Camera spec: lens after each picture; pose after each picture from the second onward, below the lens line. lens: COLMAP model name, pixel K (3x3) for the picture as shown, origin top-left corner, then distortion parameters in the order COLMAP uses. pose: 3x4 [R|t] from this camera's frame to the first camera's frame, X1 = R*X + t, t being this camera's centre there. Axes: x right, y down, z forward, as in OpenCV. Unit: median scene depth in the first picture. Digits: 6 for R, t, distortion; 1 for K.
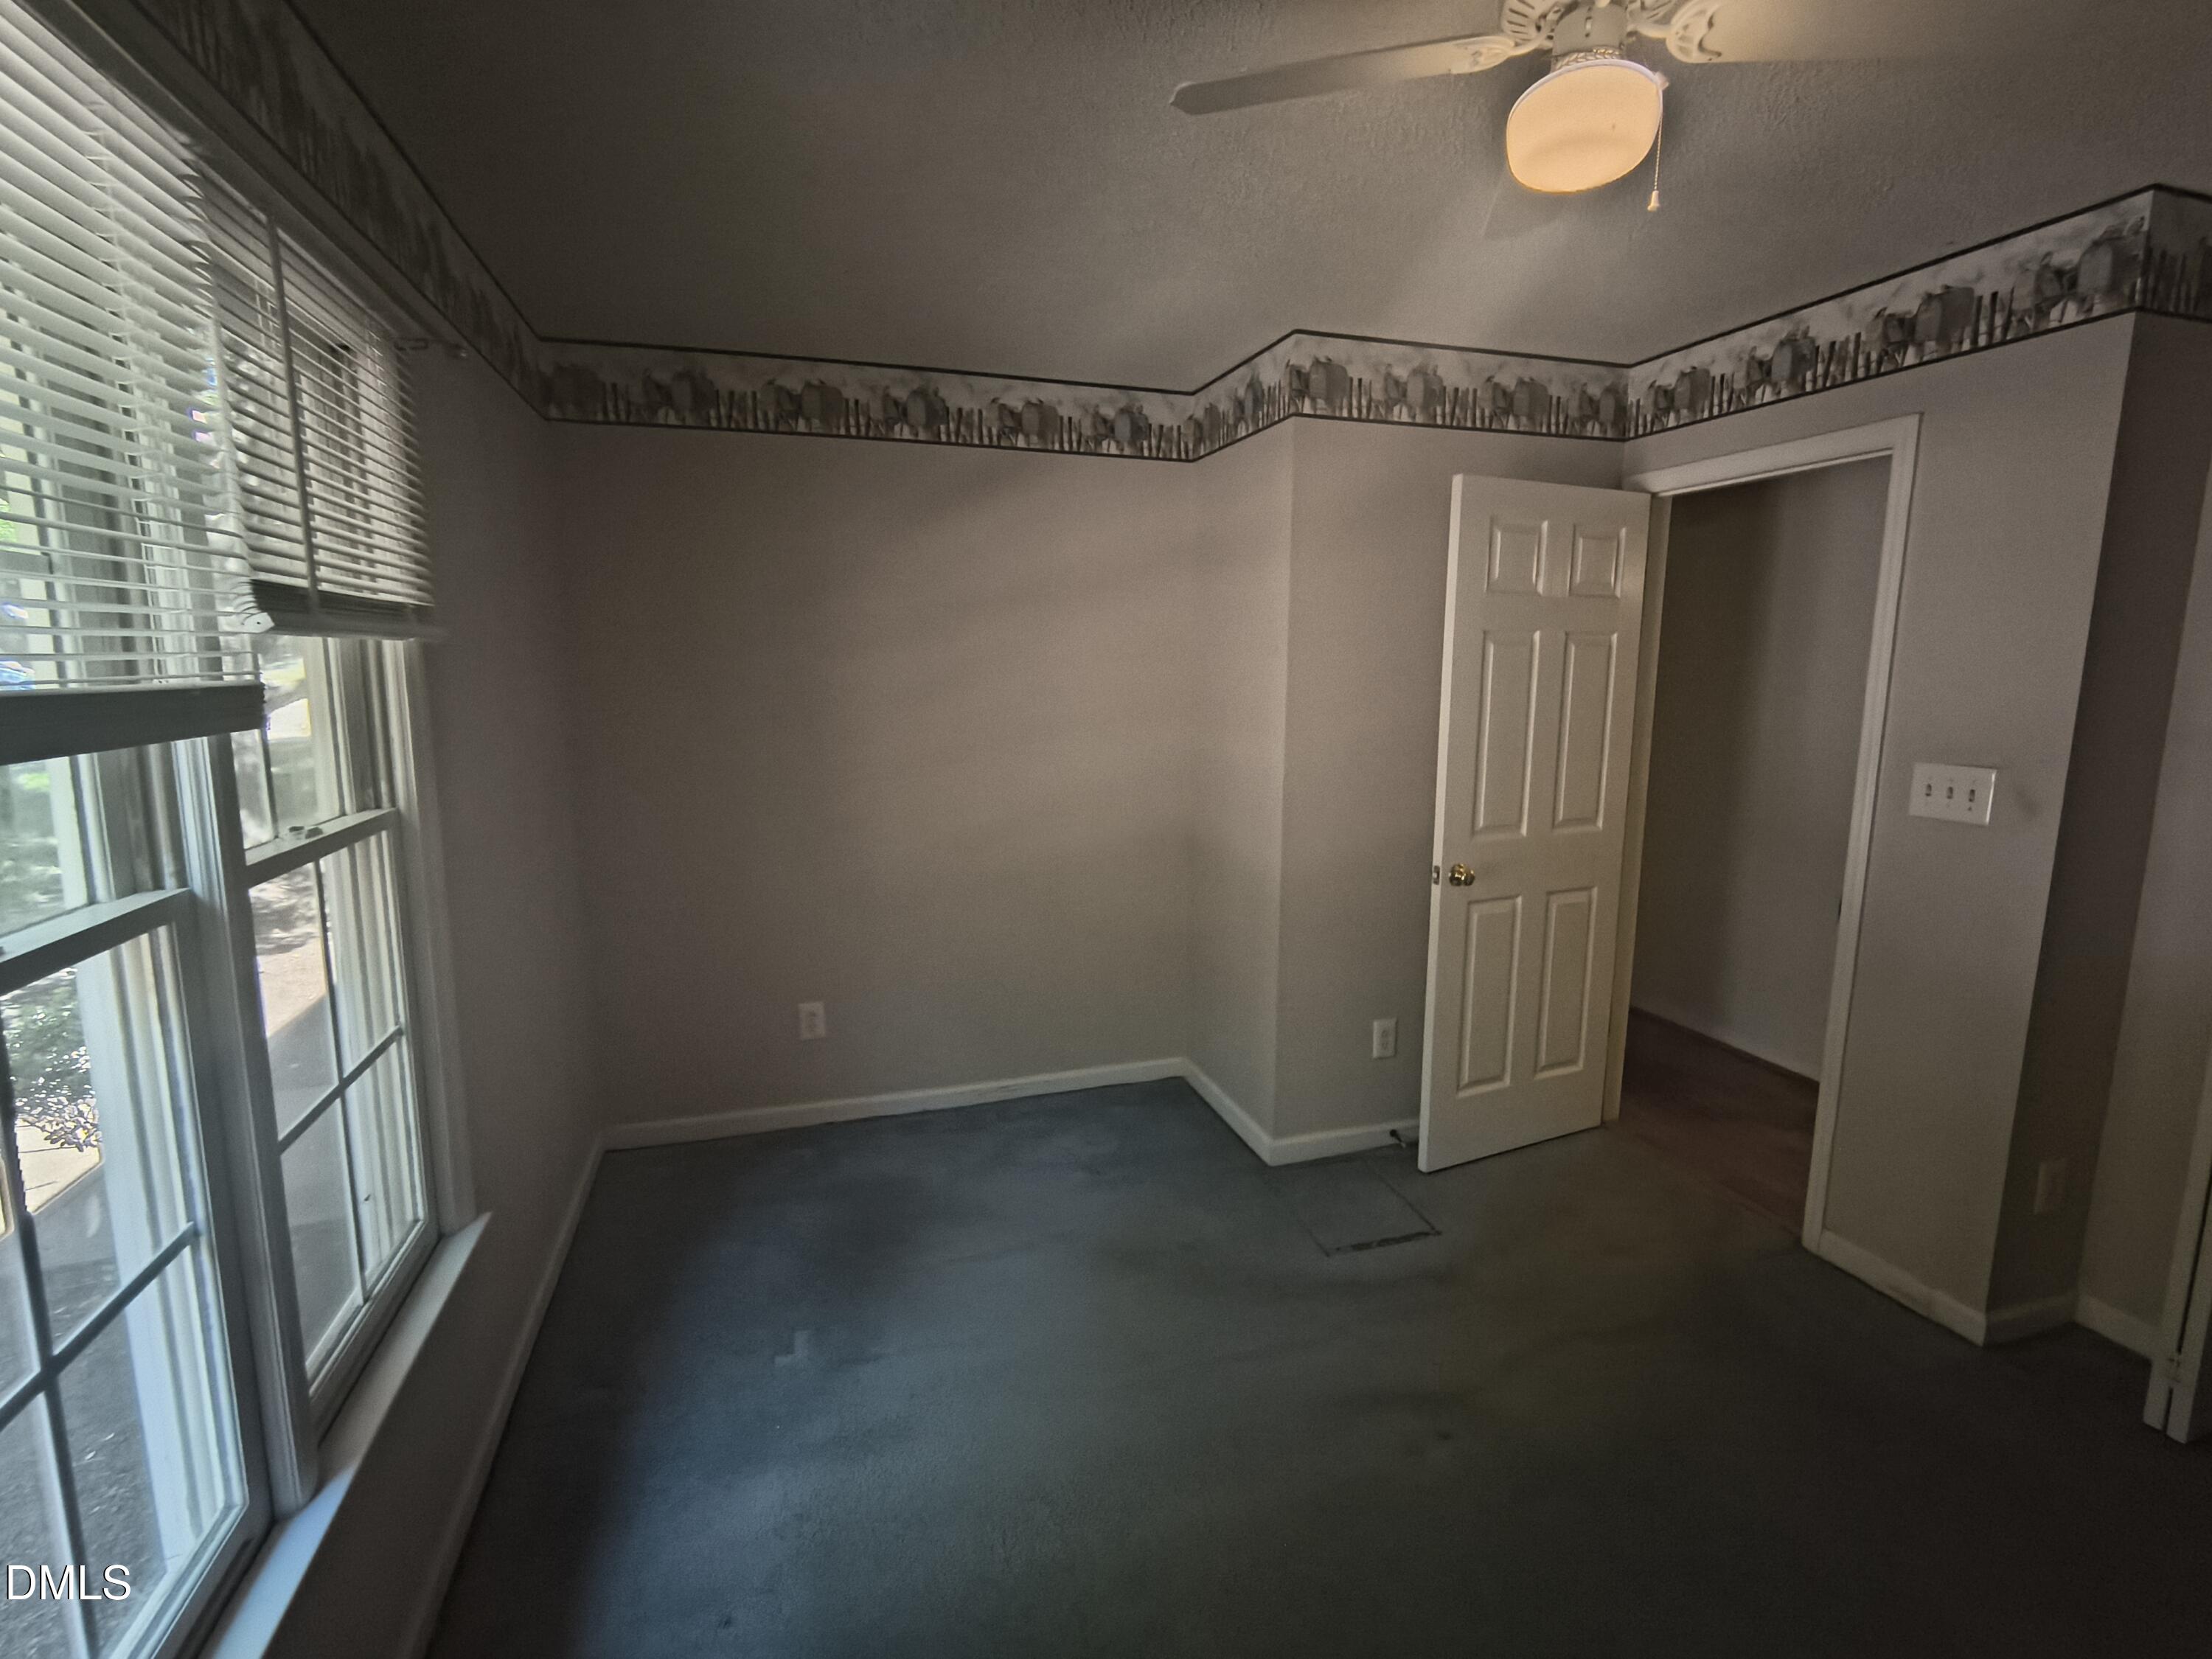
lens RADIAL K [[1019.0, 0, 1110.9], [0, 1019.0, 809.7], [0, 0, 1]] dist [-0.006005, 0.001648]
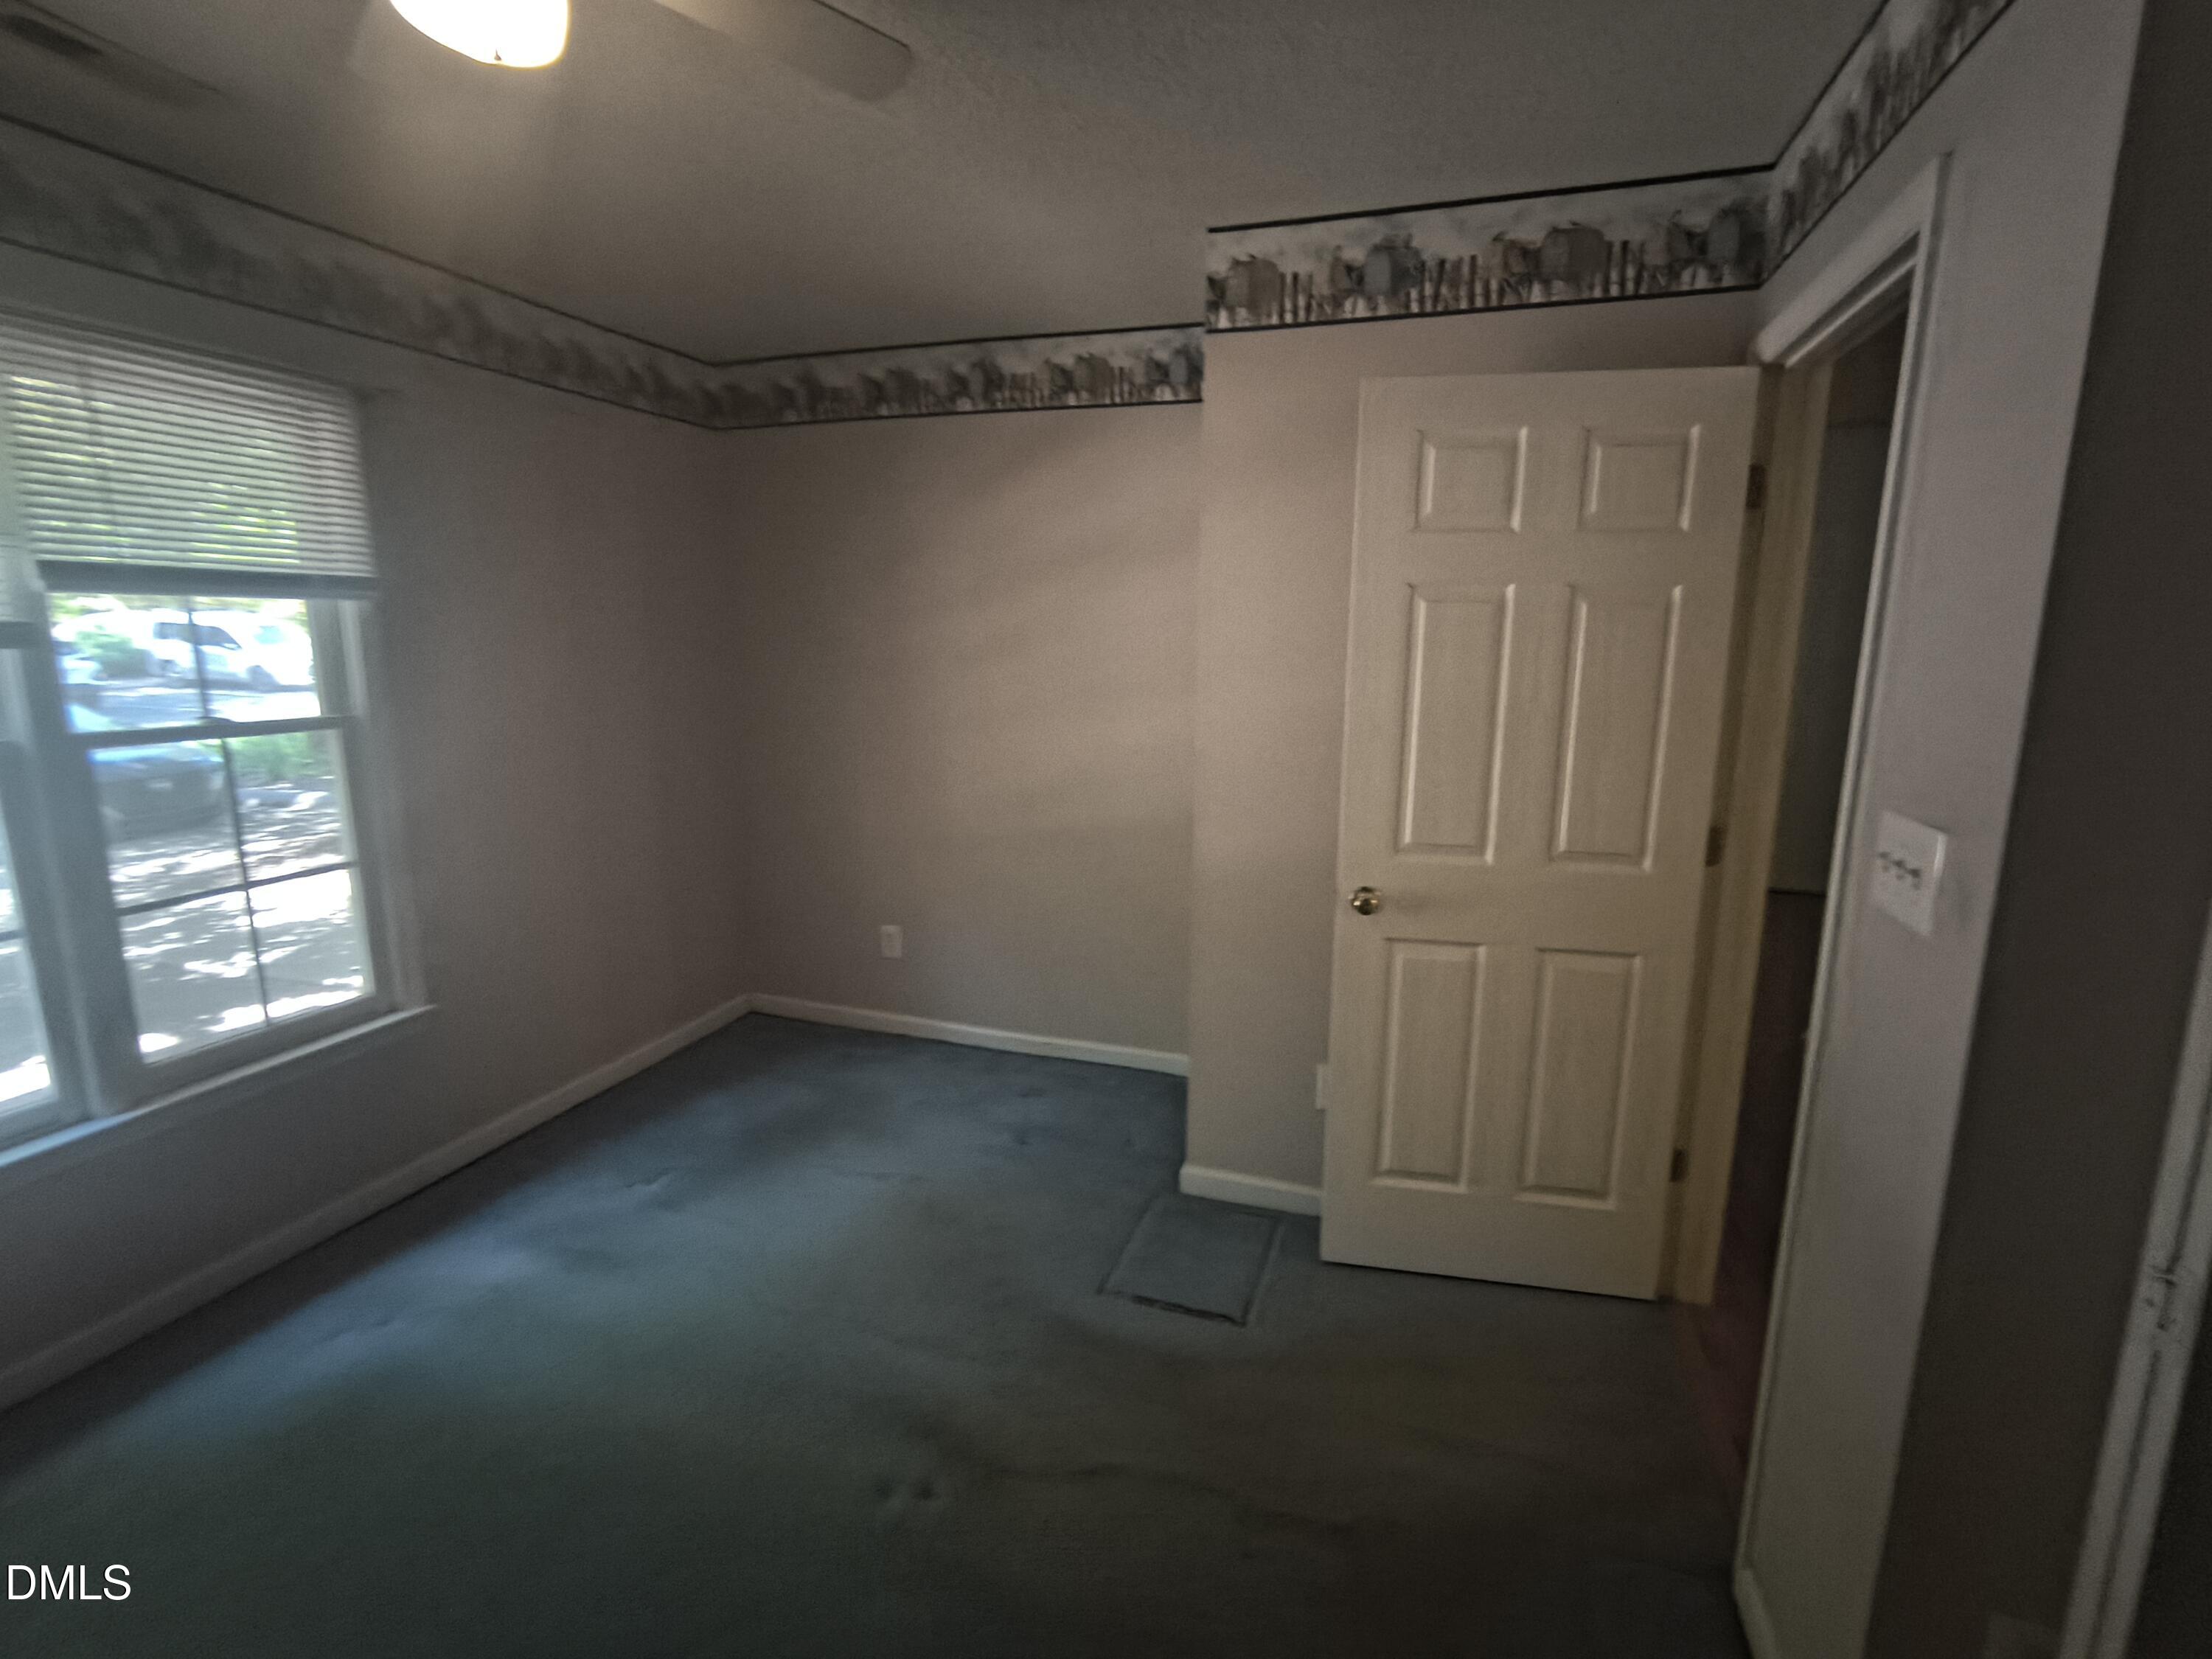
lens RADIAL K [[1019.0, 0, 1110.9], [0, 1019.0, 809.7], [0, 0, 1]] dist [-0.006005, 0.001648]
pose [[0.807964, 0.110297, -0.578816, 0.591087], [-0.094372, 0.993866, 0.057655, -0.029440], [0.581625, 0.008041, 0.813417, 0.238203]]
